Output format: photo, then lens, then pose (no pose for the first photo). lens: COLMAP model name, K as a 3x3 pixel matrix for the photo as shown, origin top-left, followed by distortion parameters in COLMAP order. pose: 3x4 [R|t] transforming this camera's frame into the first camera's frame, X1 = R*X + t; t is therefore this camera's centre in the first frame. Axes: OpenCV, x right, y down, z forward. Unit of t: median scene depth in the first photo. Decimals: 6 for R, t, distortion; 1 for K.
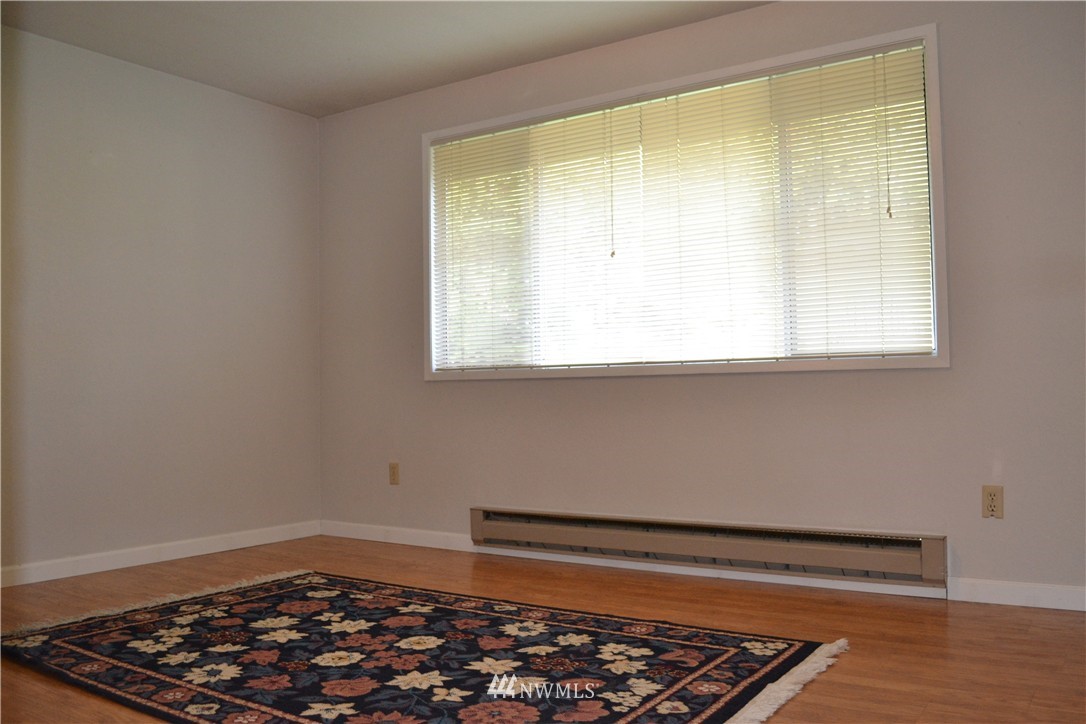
lens RADIAL K [[900.8, 0, 548.2], [0, 900.8, 365.6], [0, 0, 1]] dist [-0.018268, -0.013012]
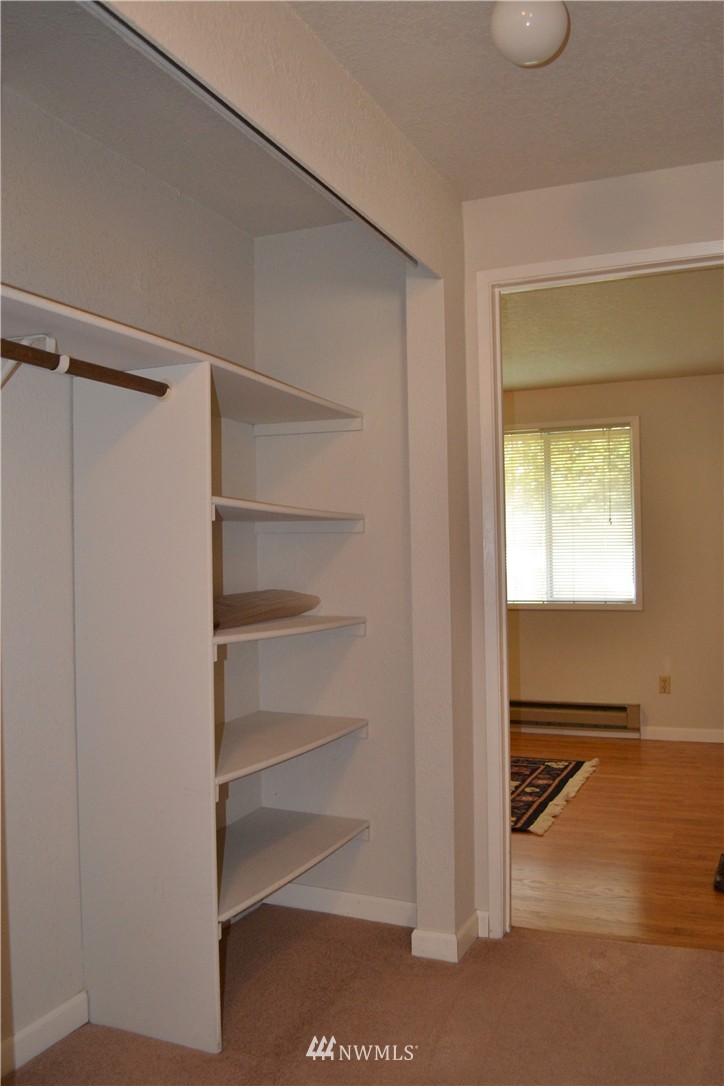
lens RADIAL K [[900.8, 0, 358.4], [0, 900.8, 543.7], [0, 0, 1]] dist [-0.018268, -0.013012]
pose [[0.984828, 0.007198, 0.173382, -0.472170], [-0.008561, 0.999938, 0.007117, -0.154050], [-0.173320, -0.008493, 0.984829, -0.746663]]
